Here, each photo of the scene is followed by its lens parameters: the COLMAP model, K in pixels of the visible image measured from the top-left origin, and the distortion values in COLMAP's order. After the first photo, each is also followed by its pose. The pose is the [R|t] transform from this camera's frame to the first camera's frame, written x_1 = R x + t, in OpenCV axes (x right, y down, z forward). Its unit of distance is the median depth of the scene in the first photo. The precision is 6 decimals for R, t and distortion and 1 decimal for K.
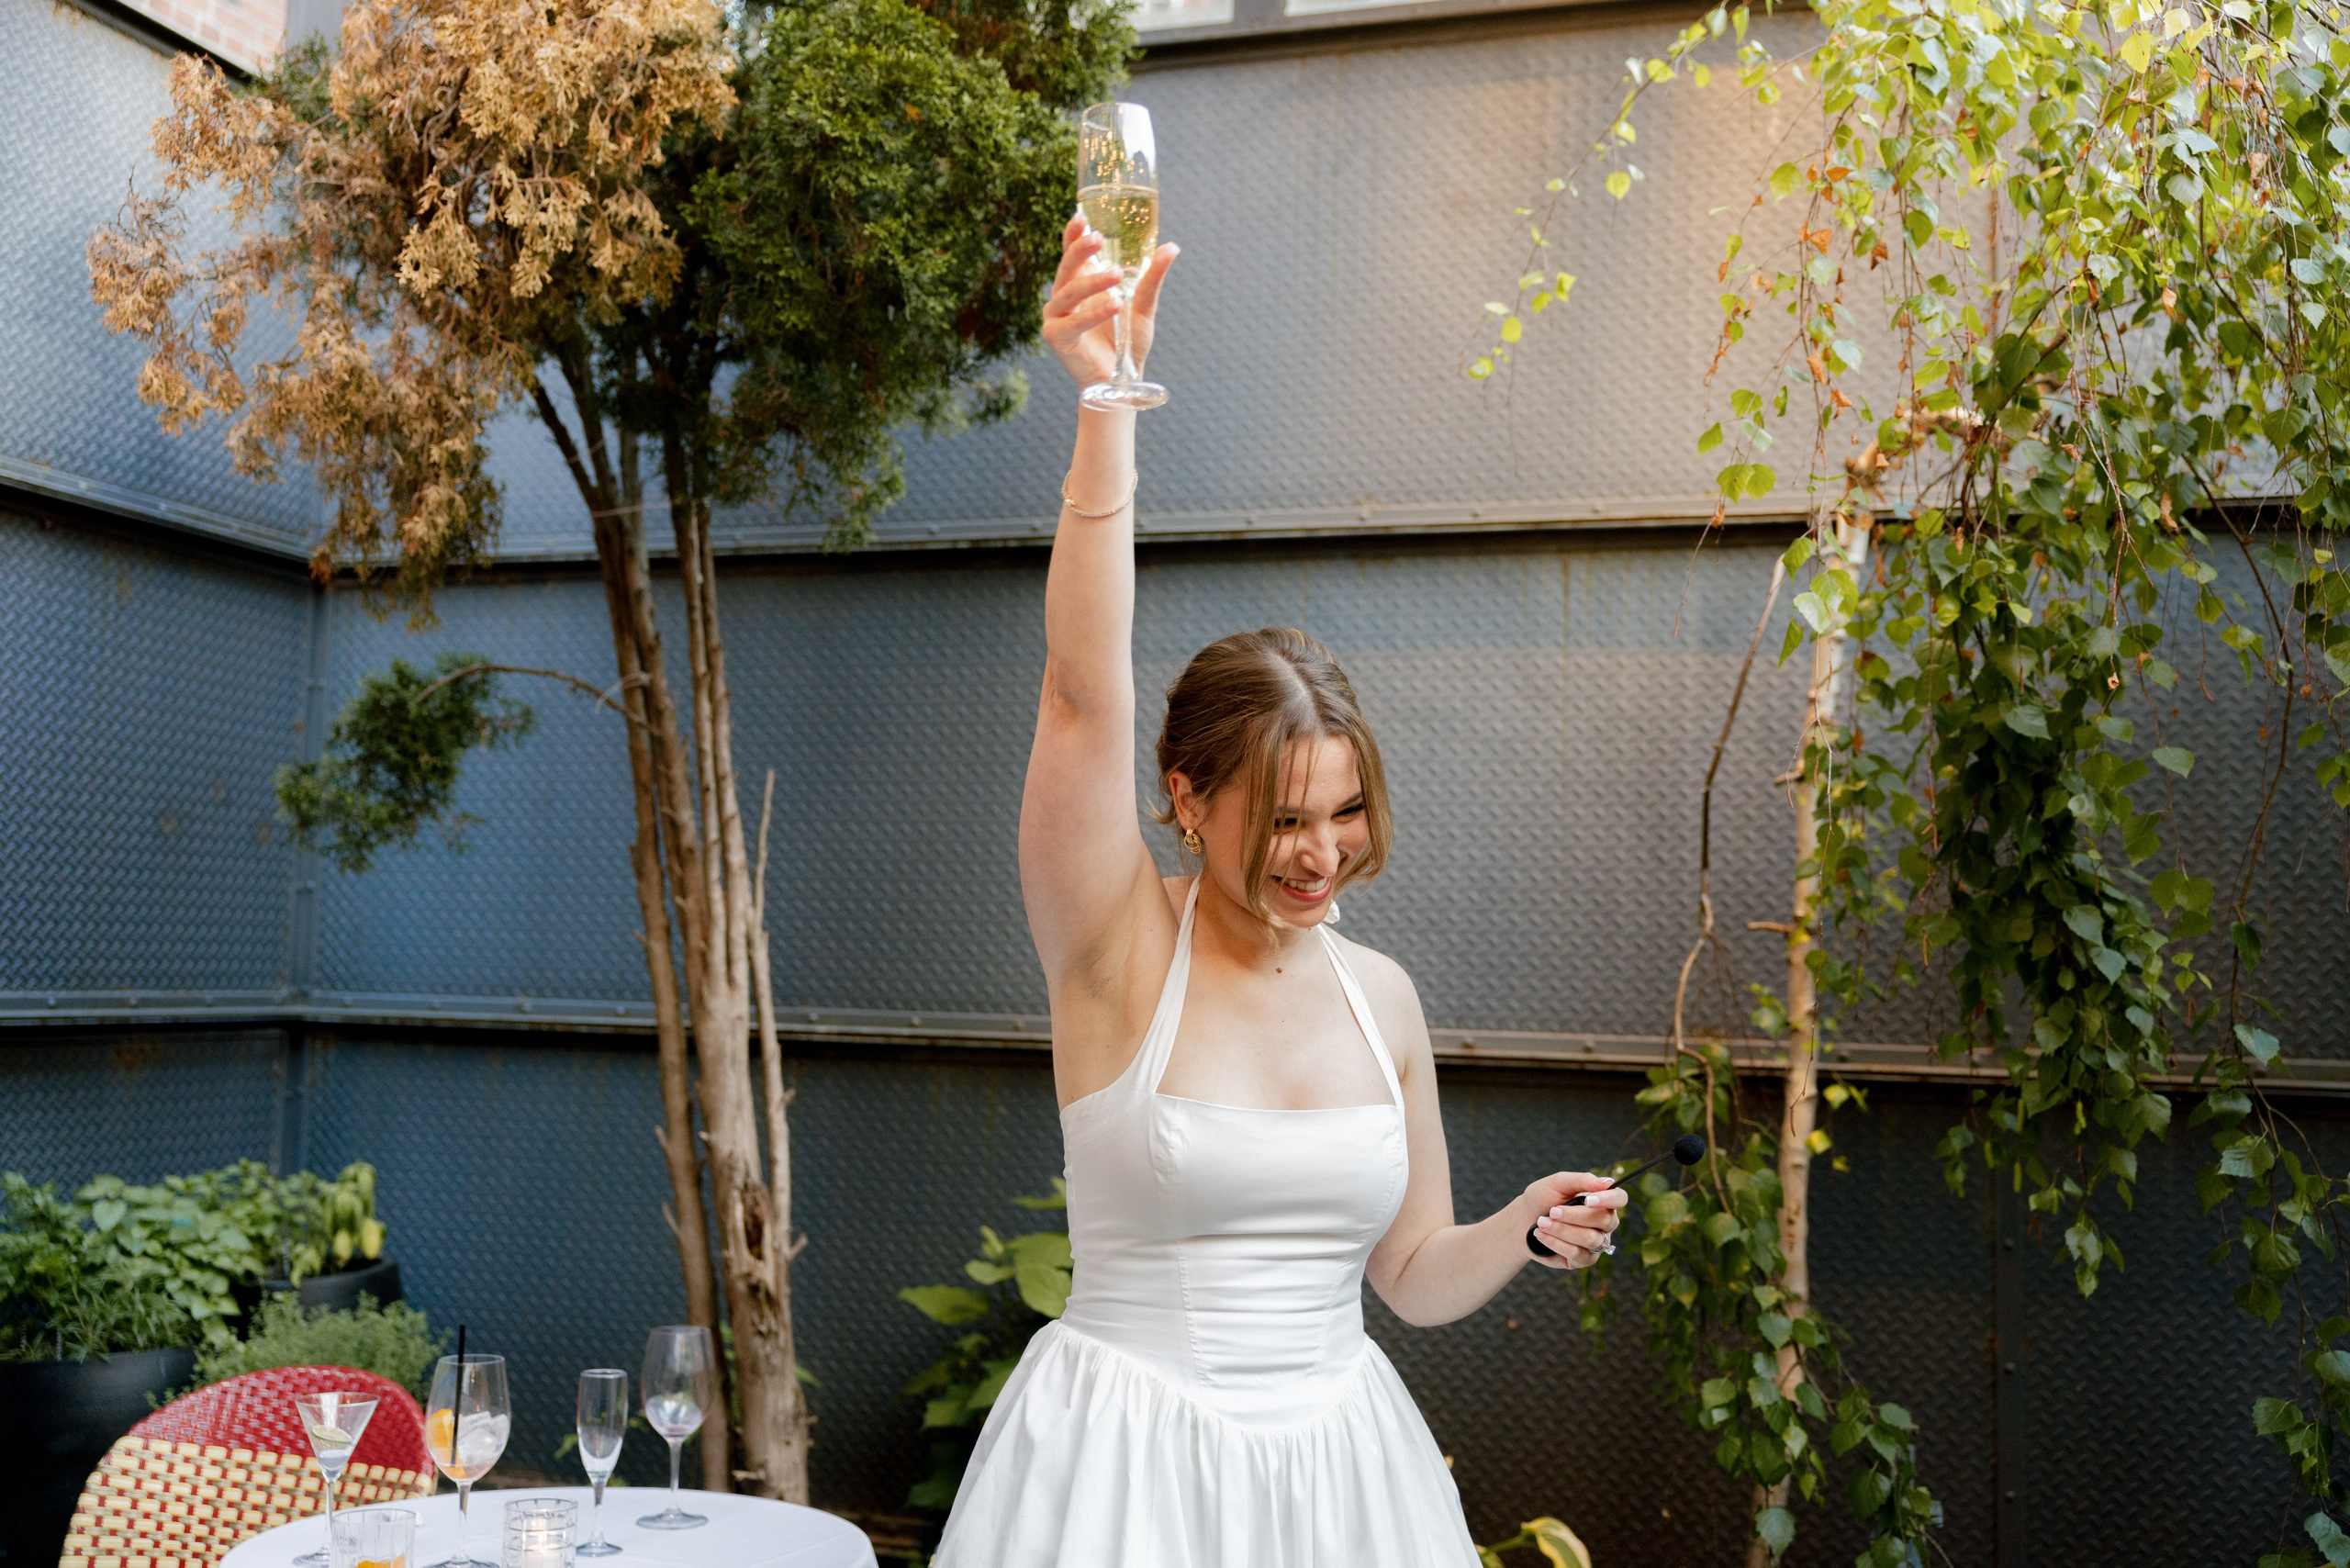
lens RADIAL K [[2325.6, 0, 1175.0], [0, 2325.6, 784.0], [0, 0, 1]] dist [0.004860, 0.023492]
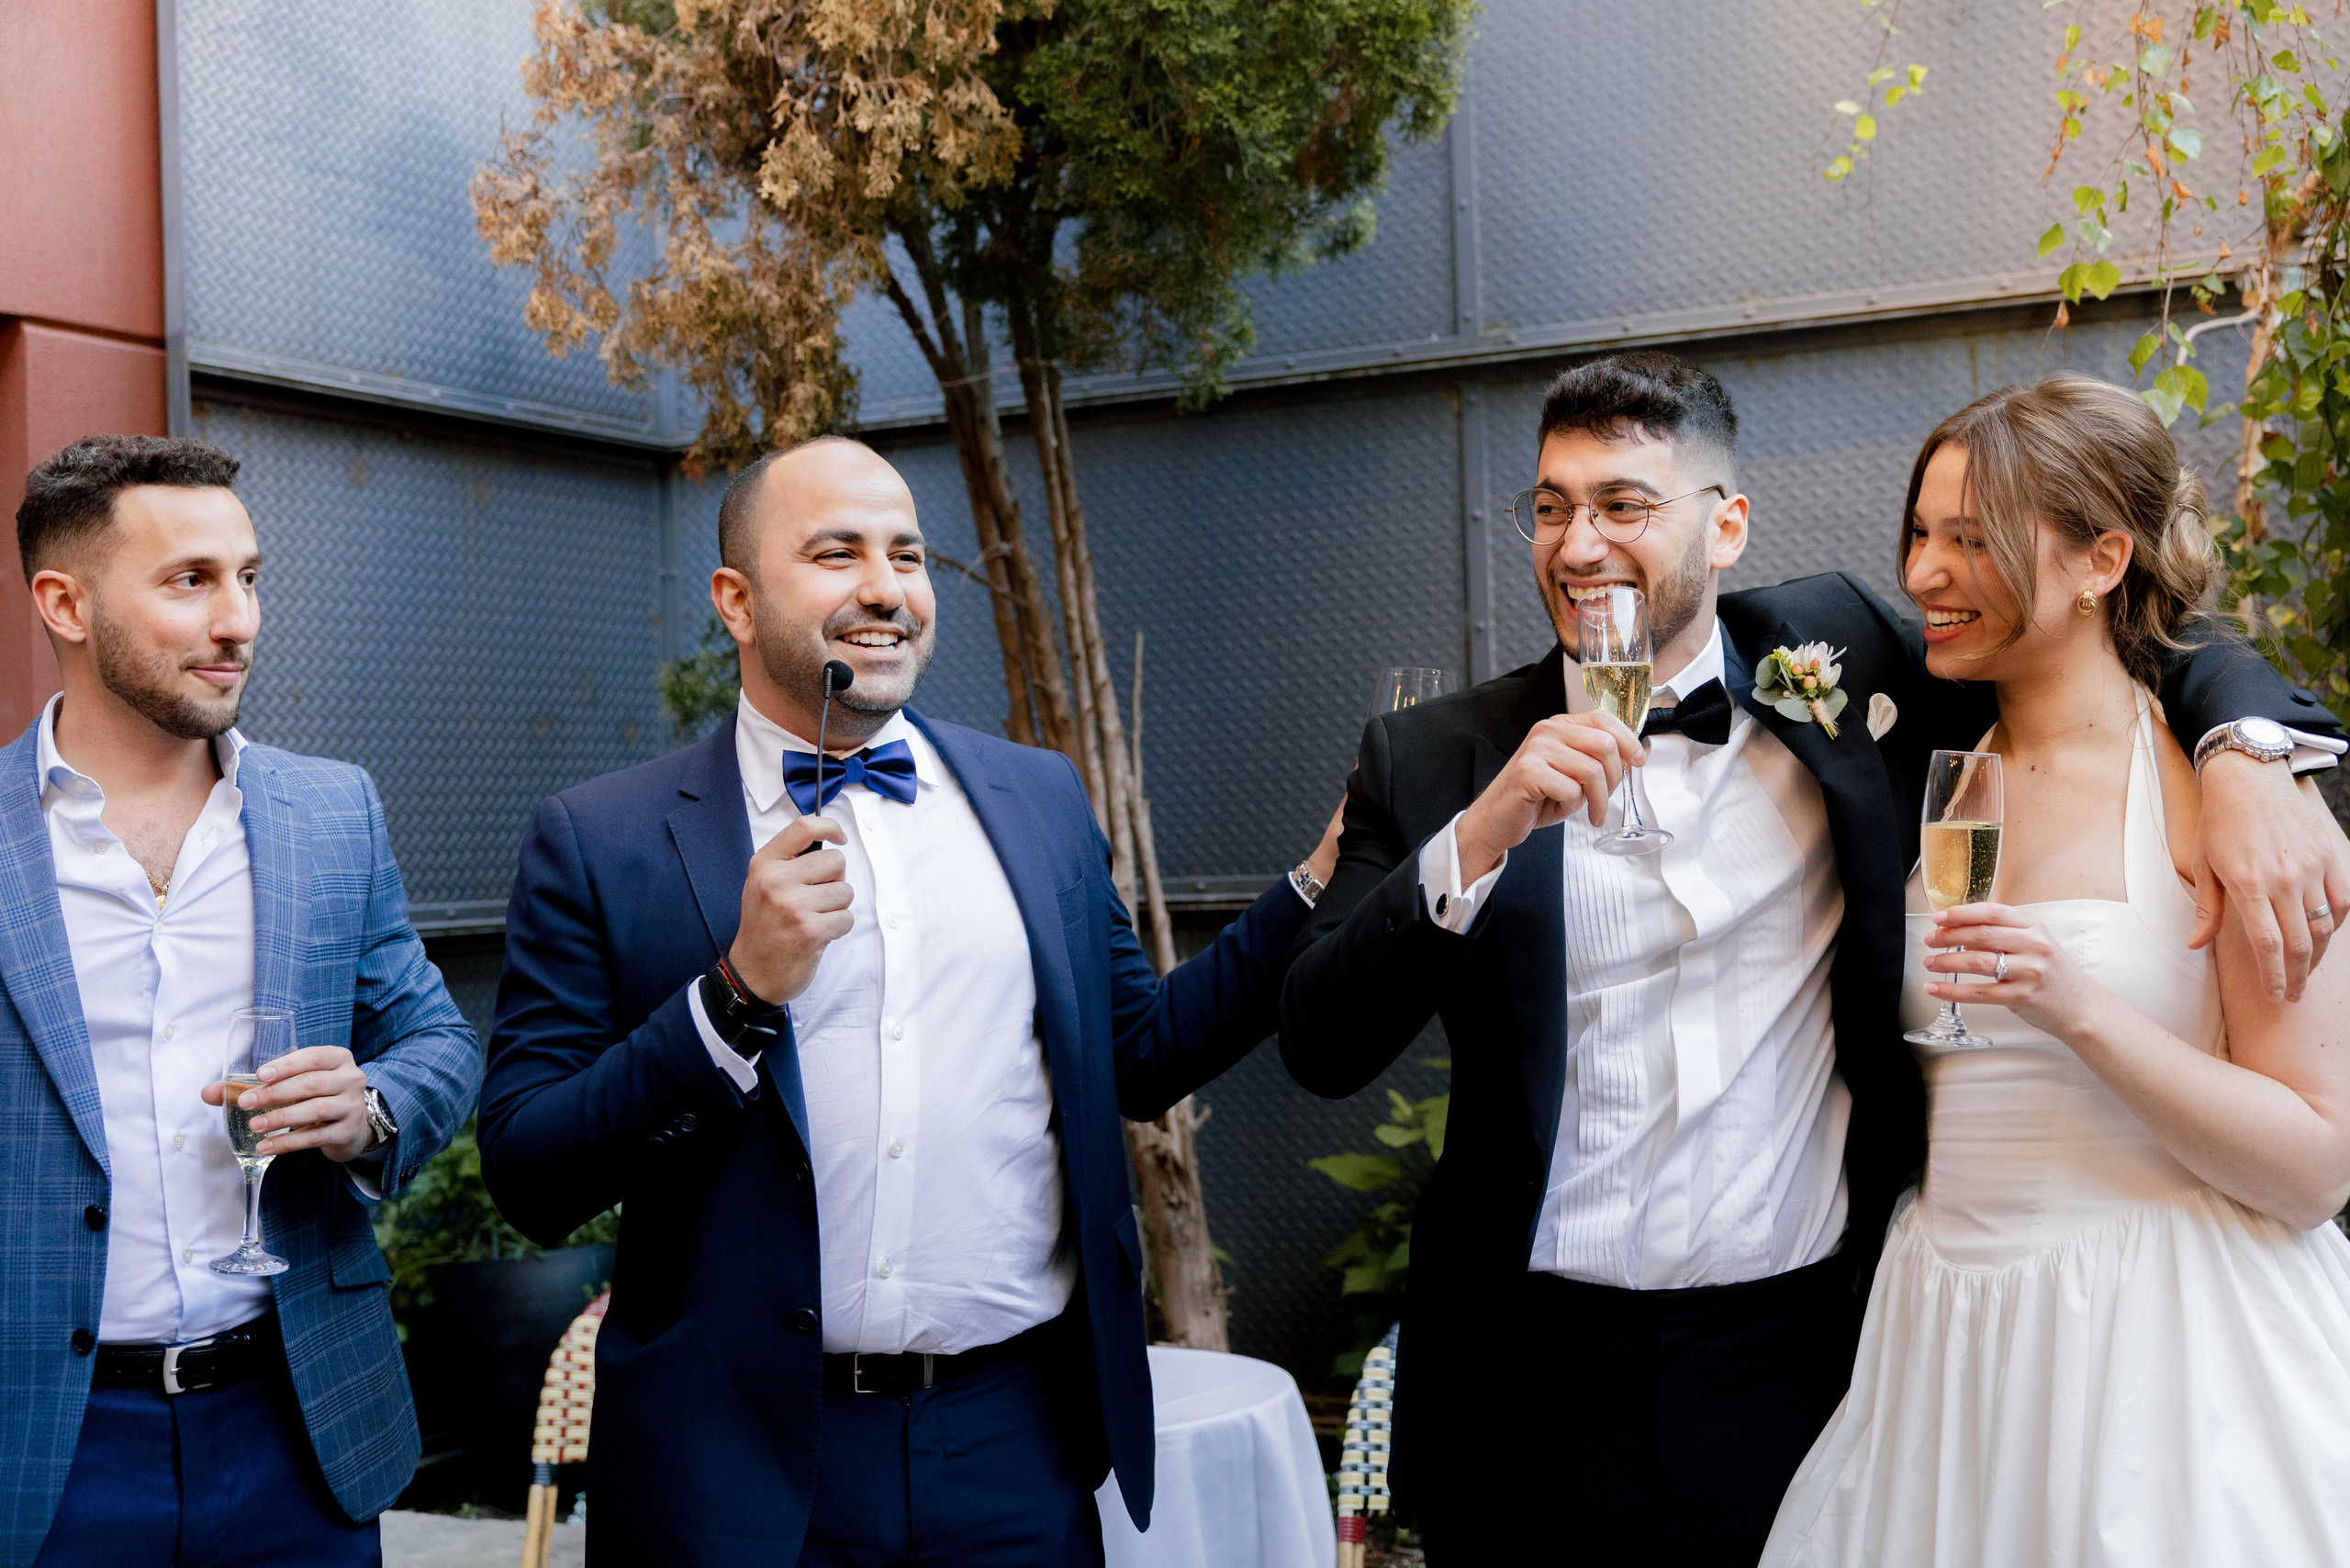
lens RADIAL K [[2716.3, 0, 1217.5], [0, 2716.3, 753.1], [0, 0, 1]] dist [0.009580, 0.007736]
pose [[0.987743, -0.064132, -0.142308, 0.021186], [0.071147, 0.996461, 0.044765, -0.005716], [0.138934, -0.054342, 0.988810, -0.154421]]
